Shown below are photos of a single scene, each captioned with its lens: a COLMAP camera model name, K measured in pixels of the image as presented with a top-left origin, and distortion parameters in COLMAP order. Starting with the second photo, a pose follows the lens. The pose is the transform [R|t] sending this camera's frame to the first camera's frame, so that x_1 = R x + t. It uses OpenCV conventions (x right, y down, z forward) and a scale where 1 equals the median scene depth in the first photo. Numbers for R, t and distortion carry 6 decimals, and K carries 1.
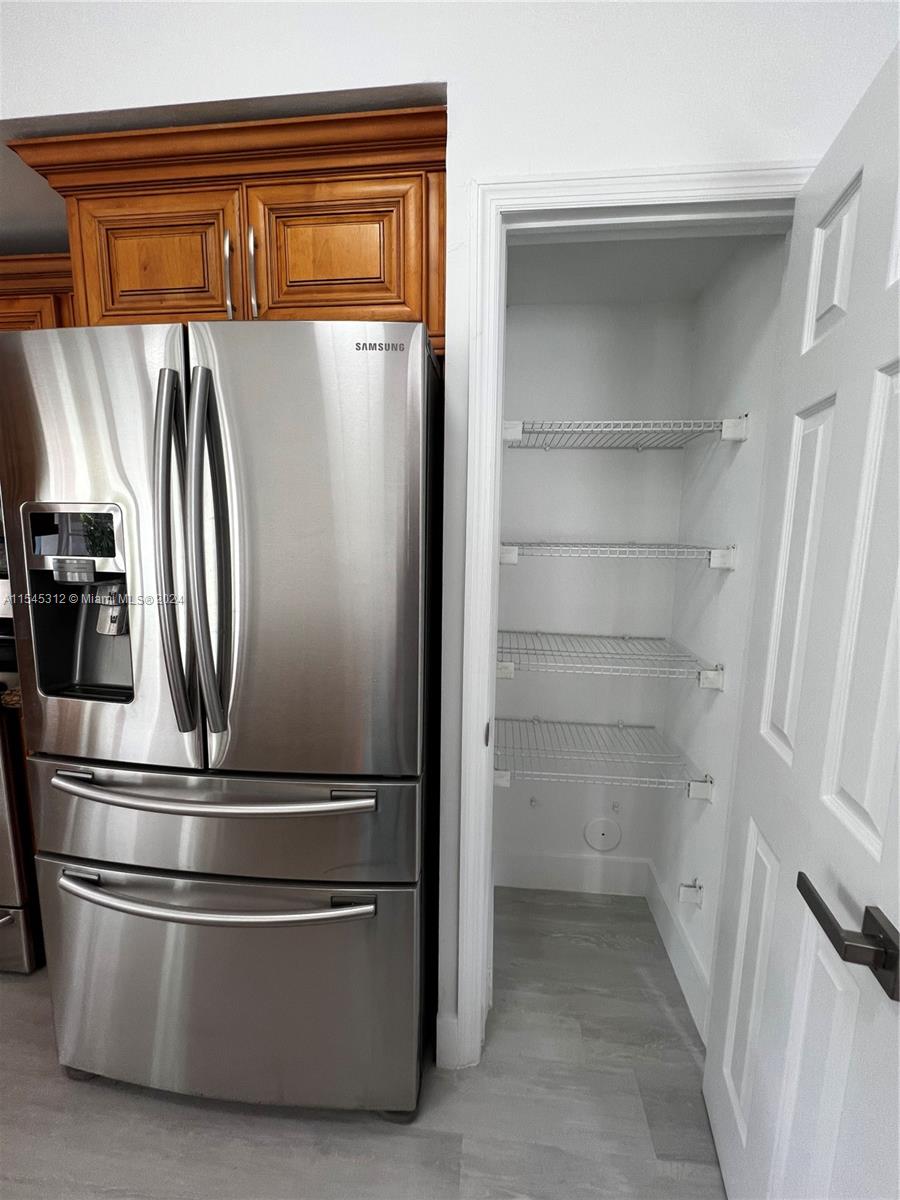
lens RADIAL K [[479.4, 0, 448.5], [0, 479.4, 600.7], [0, 0, 1]] dist [-0.001216, -0.000602]
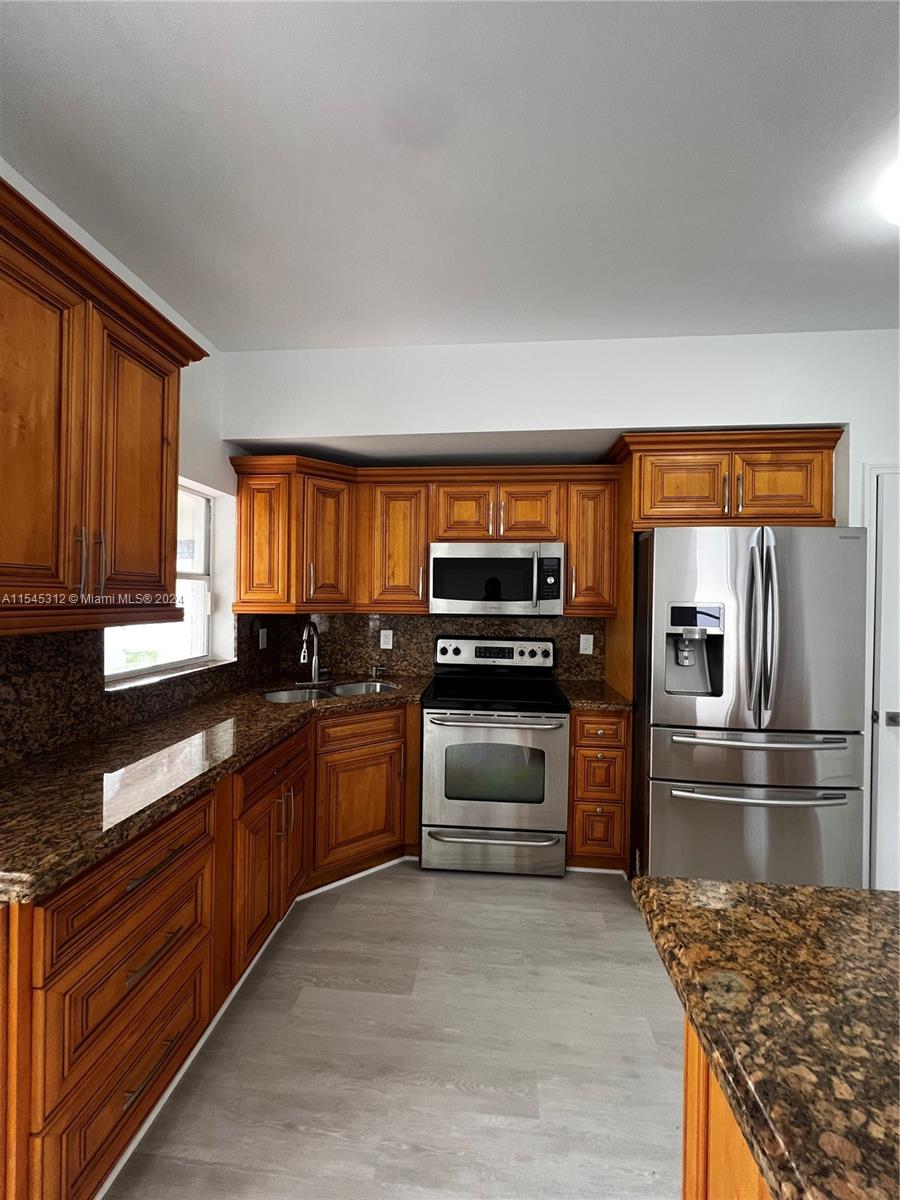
lens RADIAL K [[479.4, 0, 450.5], [0, 479.4, 597.4], [0, 0, 1]] dist [-0.001216, -0.000602]
pose [[0.999939, -0.002249, 0.010836, -1.783982], [0.003634, 0.991564, -0.129571, 0.046898], [-0.010453, 0.129602, 0.991511, -1.065741]]
